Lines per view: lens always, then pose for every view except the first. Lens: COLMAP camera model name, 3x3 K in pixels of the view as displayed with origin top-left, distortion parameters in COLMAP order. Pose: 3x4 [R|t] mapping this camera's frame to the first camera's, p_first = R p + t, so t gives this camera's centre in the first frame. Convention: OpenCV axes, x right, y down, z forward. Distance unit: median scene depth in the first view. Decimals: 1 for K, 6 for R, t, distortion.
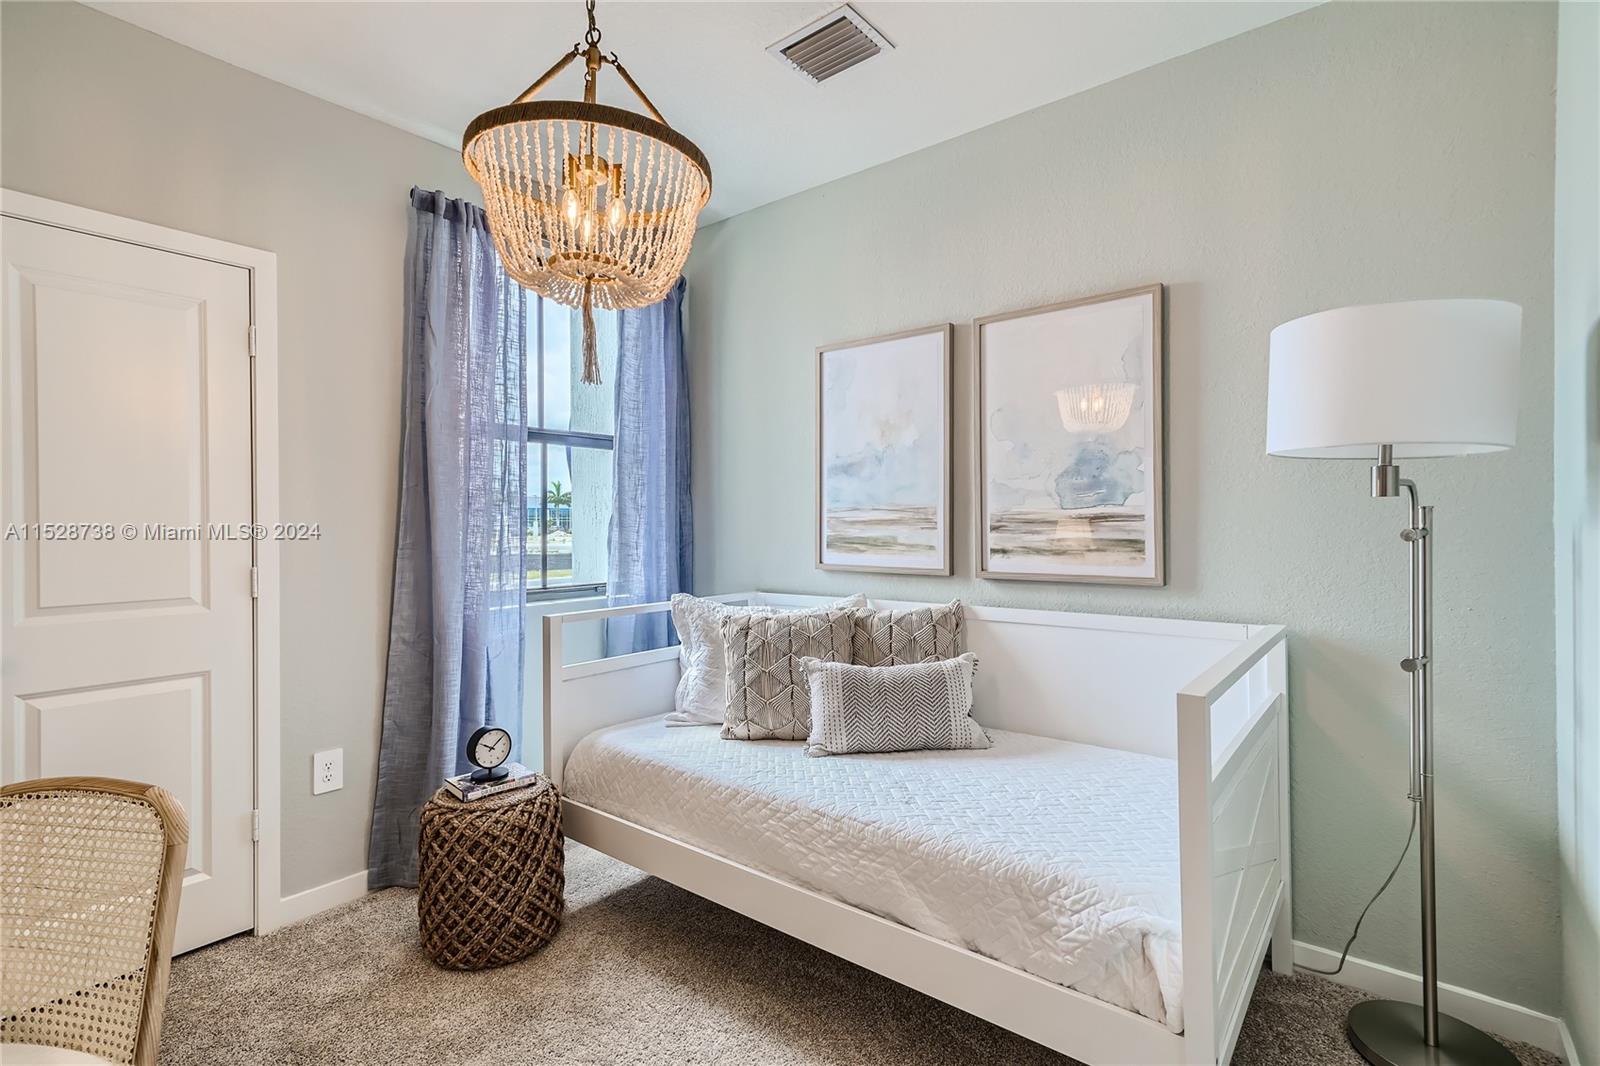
lens RADIAL K [[759.2, 0, 801.8], [0, 759.2, 525.6], [0, 0, 1]] dist [0.005349, 0.000517]
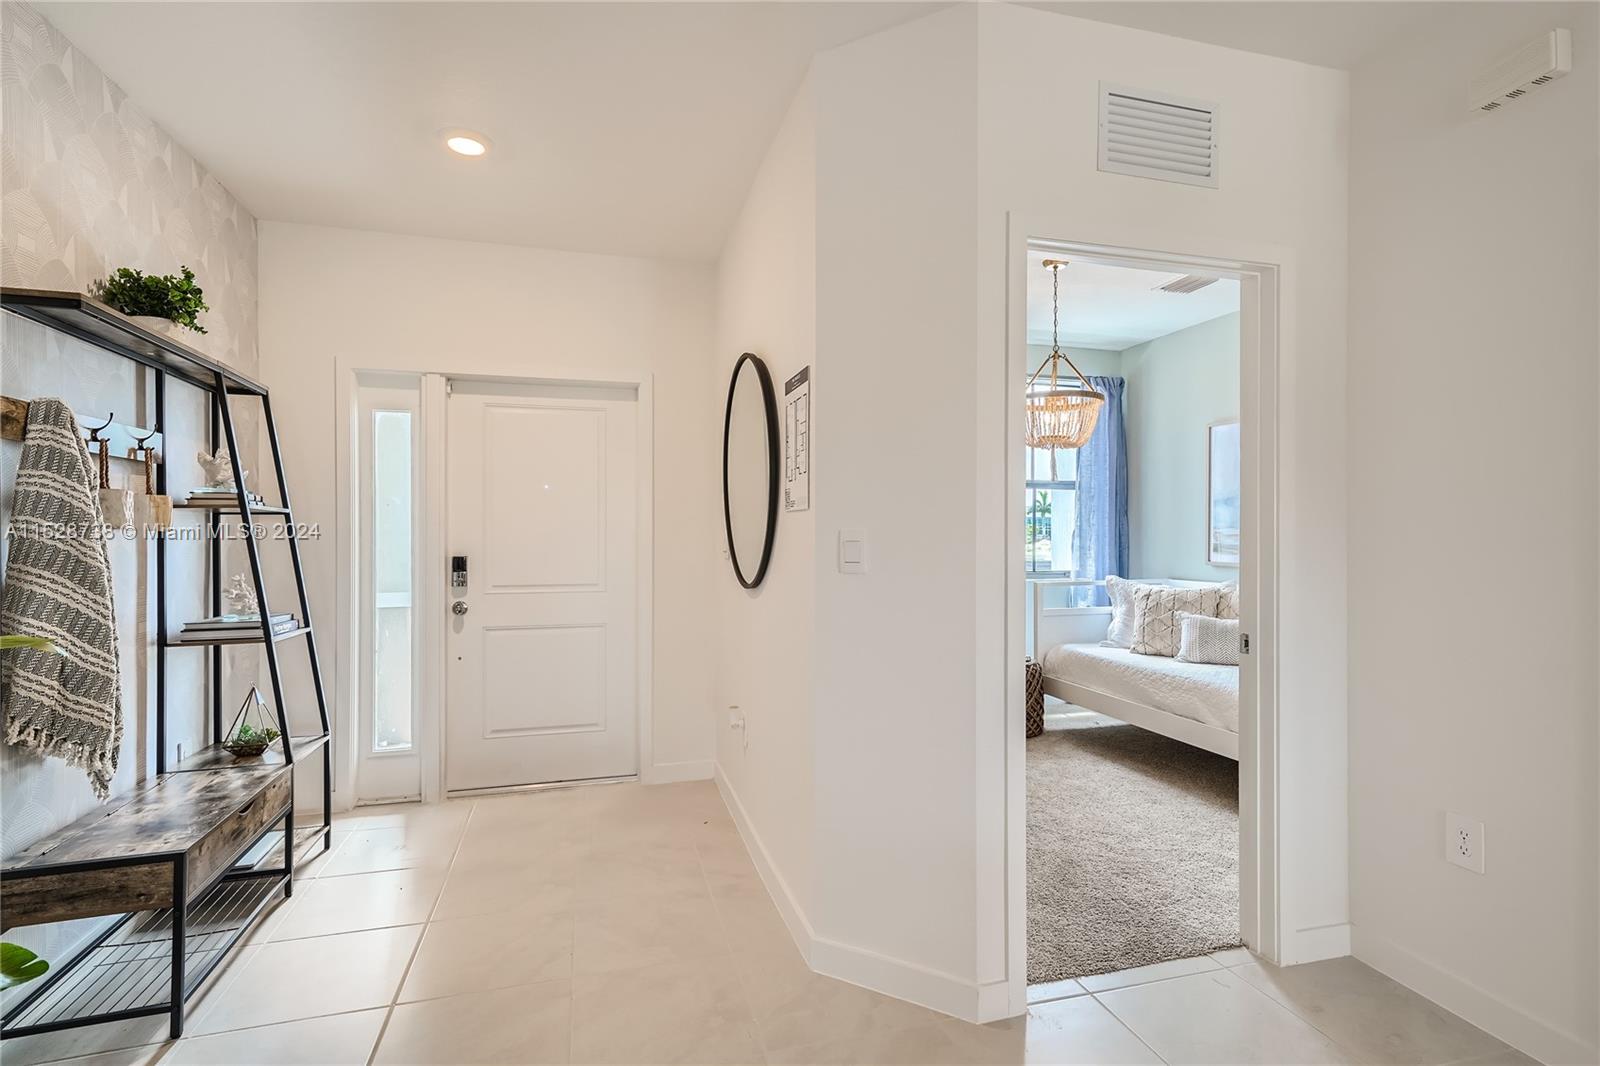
lens RADIAL K [[759.2, 0, 802.8], [0, 759.2, 535.1], [0, 0, 1]] dist [0.005349, 0.000517]
pose [[0.814372, 0.005951, -0.580313, 0.278158], [-0.005459, 0.999982, 0.002593, -0.003654], [0.580318, 0.001056, 0.814389, -0.844330]]
